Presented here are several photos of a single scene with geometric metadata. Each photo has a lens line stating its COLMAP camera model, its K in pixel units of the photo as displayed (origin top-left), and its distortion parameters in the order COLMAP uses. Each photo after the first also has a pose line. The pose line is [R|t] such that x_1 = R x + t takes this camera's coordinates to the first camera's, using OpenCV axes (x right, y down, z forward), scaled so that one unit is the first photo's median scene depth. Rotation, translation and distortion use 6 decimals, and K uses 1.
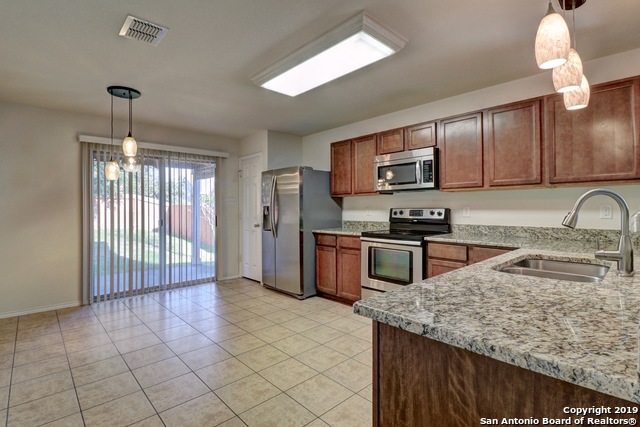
lens RADIAL K [[309.5, 0, 321.0], [0, 309.5, 206.9], [0, 0, 1]] dist [-0.008858, -0.003549]
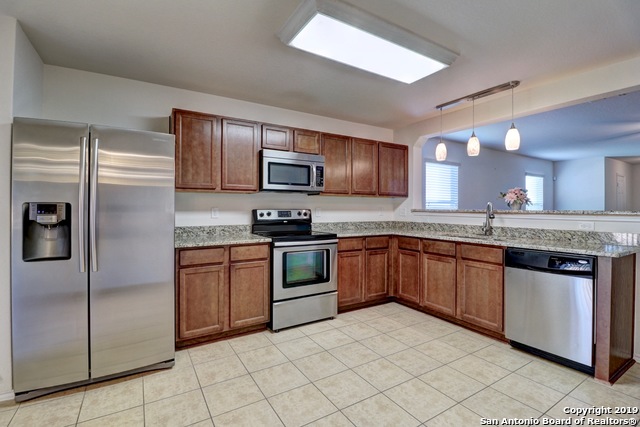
lens RADIAL K [[294.5, 0, 317.7], [0, 294.5, 207.8], [0, 0, 1]] dist [-0.003671, -0.005760]
pose [[0.202936, 0.006392, 0.979171, -0.635713], [-0.007357, 0.999960, -0.005003, 0.003594], [-0.979164, -0.006189, 0.202975, 0.721363]]
